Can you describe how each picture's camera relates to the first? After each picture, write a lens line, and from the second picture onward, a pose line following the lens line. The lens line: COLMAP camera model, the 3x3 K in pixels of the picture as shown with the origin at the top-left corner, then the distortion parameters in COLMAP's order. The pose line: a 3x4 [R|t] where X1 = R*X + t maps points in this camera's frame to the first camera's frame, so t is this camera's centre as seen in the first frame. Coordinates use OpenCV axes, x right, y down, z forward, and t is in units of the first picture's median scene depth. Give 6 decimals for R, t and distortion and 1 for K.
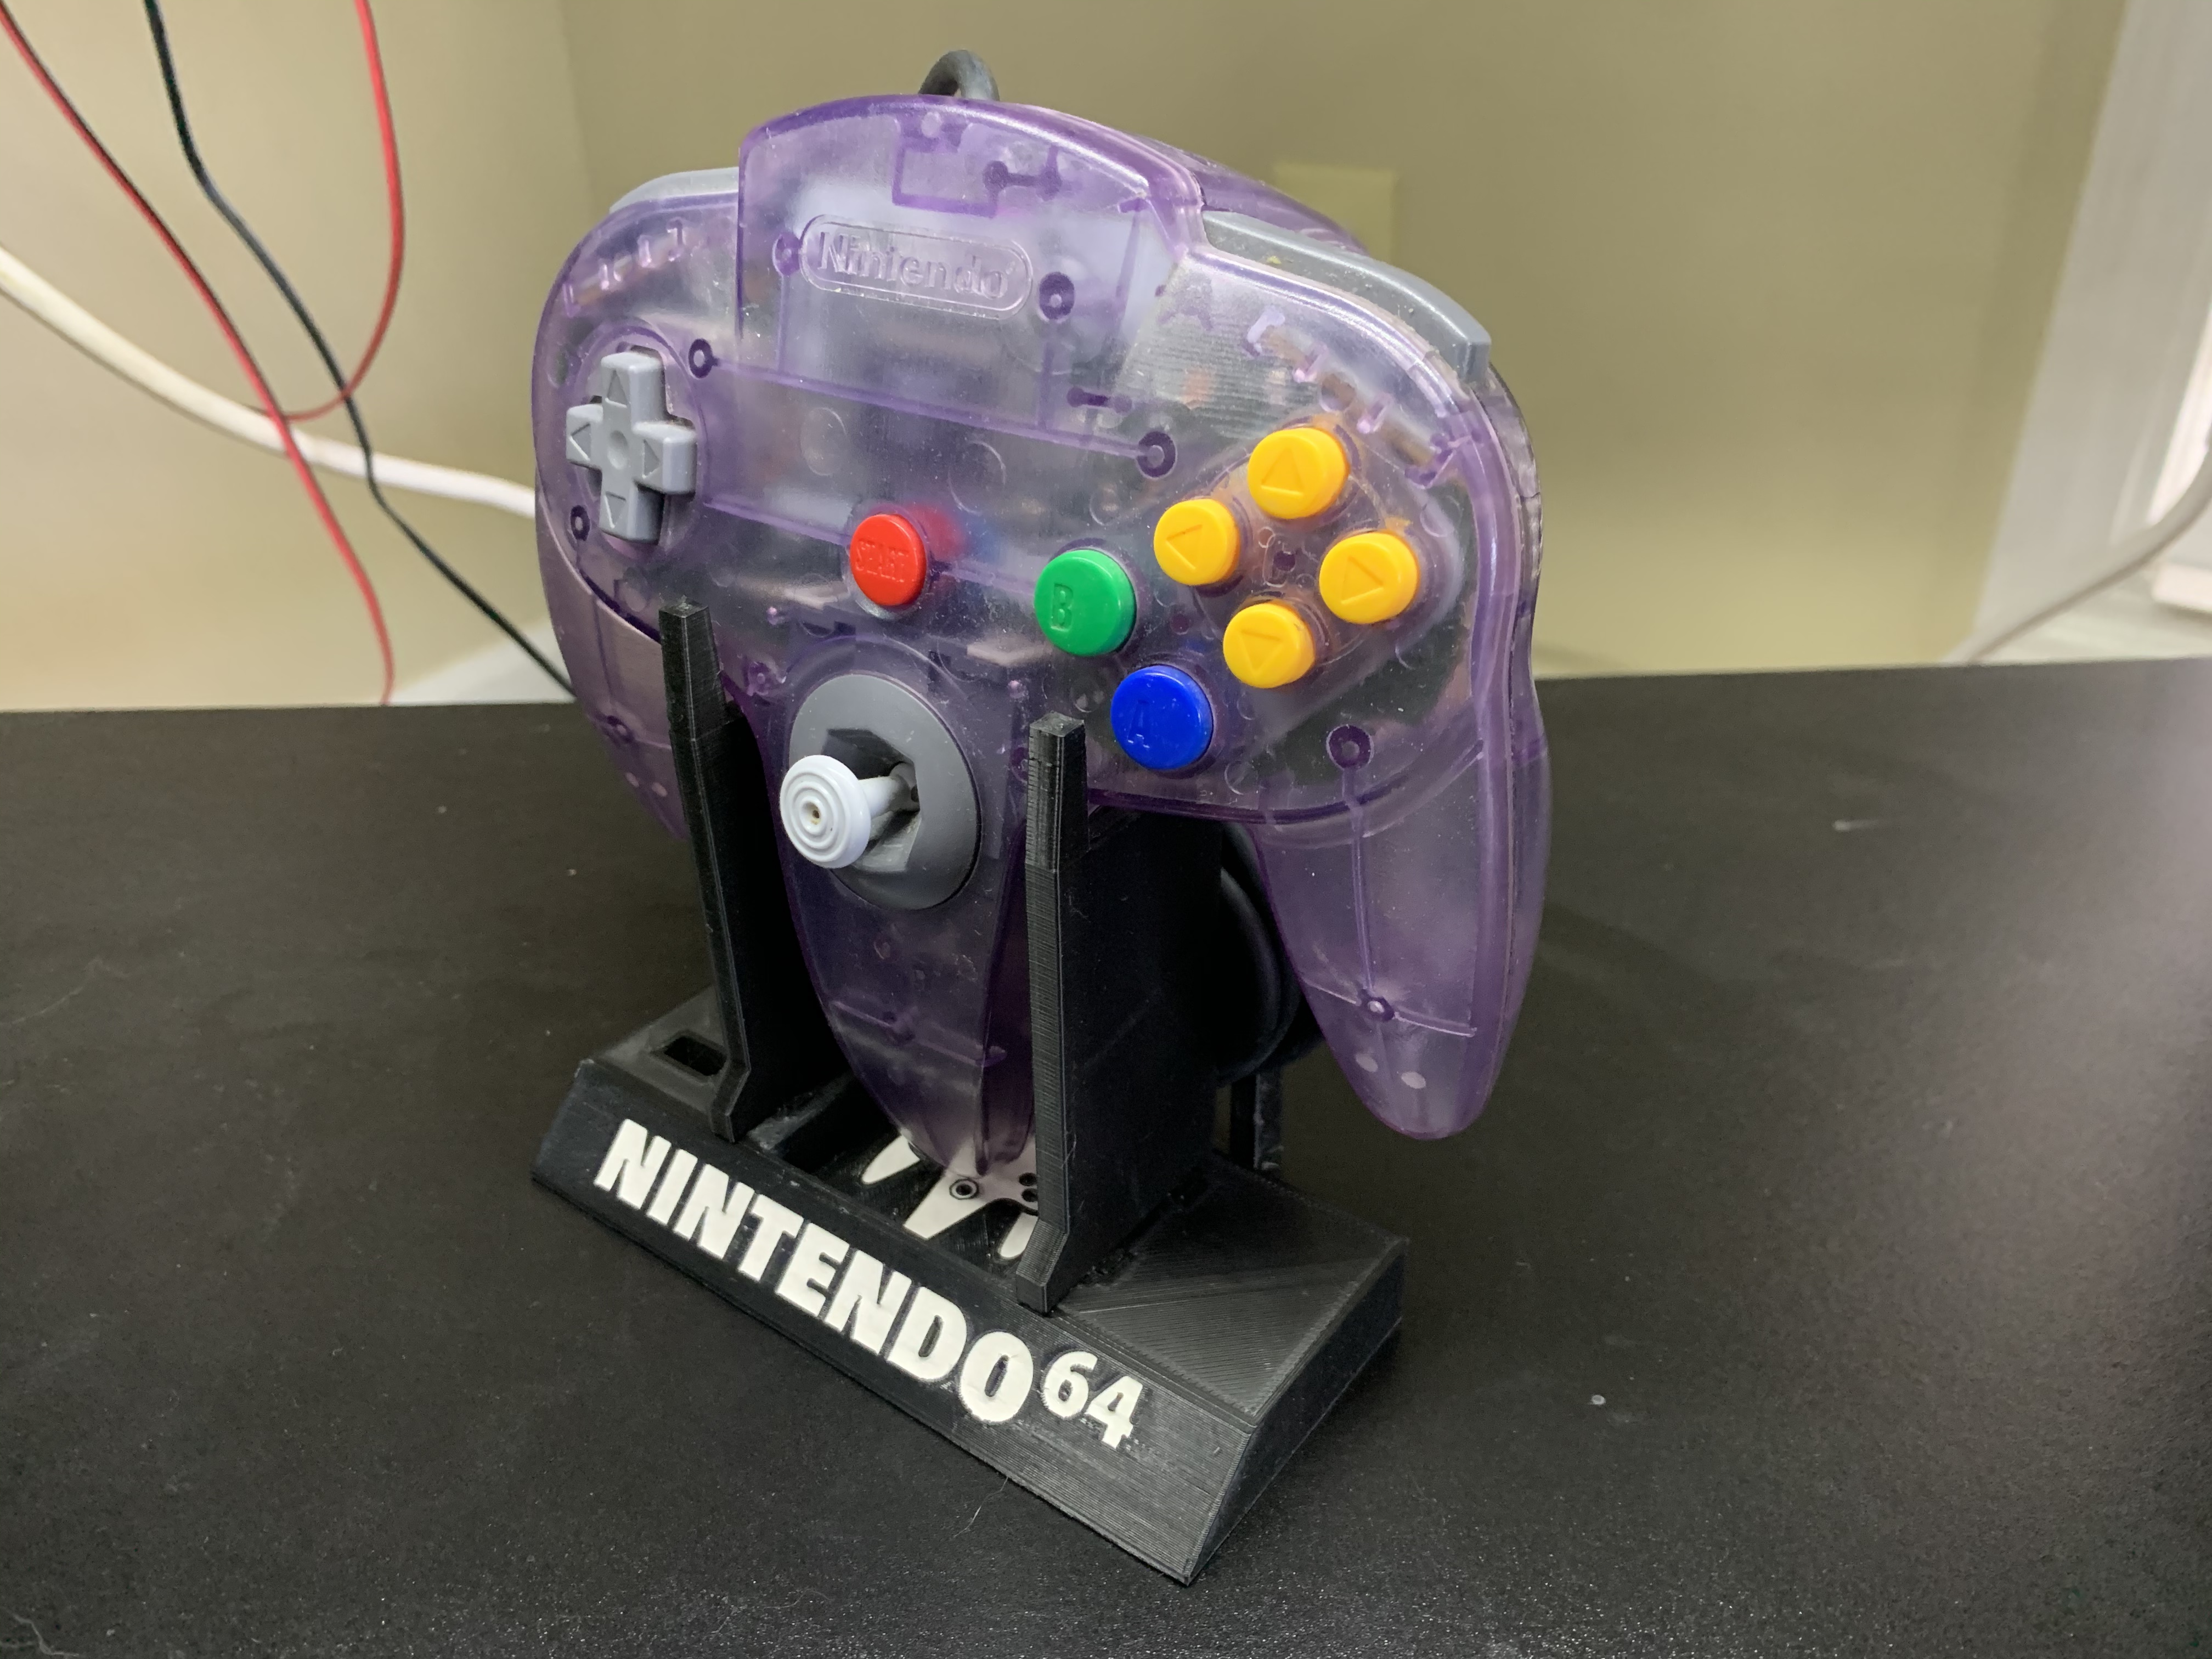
lens RADIAL K [[1718.0, 0, 1108.0], [0, 1718.0, 828.2], [0, 0, 1]] dist [0.005436, -0.003832]
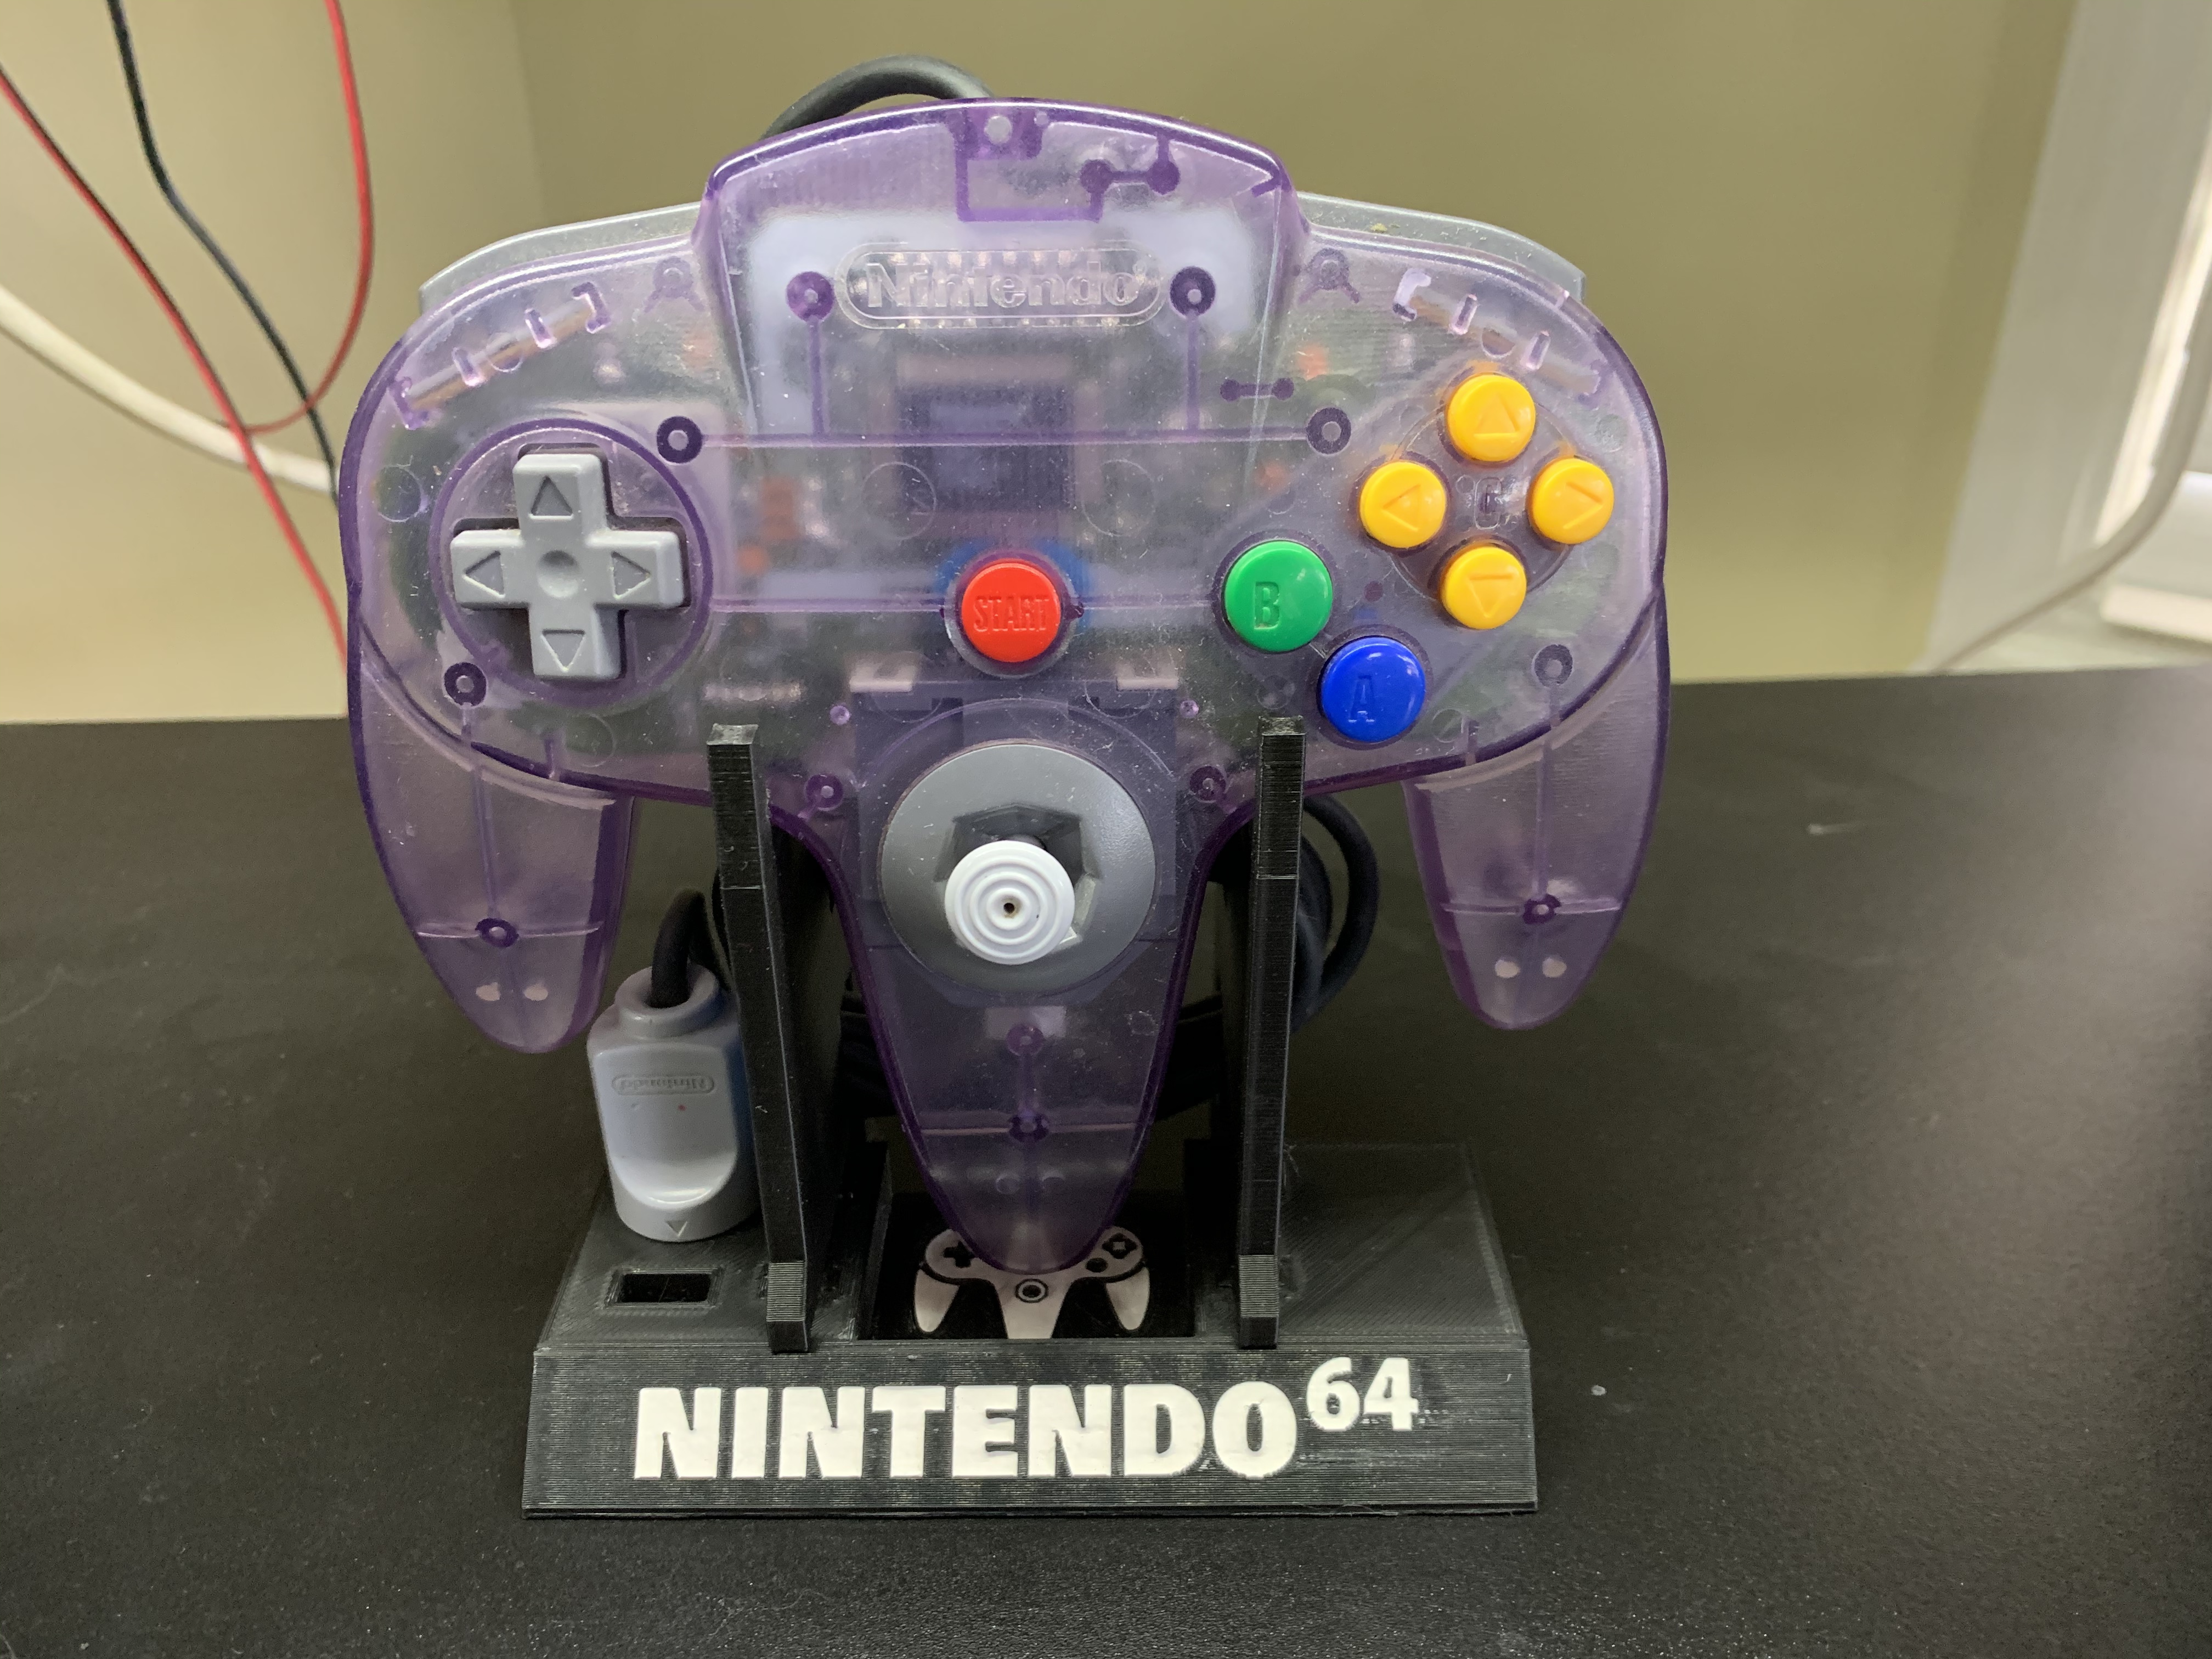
lens RADIAL K [[1722.0, 0, 1106.0], [0, 1722.0, 829.5], [0, 0, 1]] dist [0.002448, -0.005827]
pose [[0.807174, -0.283716, 0.517663, -0.543894], [0.299724, 0.952458, 0.054665, -0.075072], [-0.508562, 0.111032, 0.853837, 0.196823]]
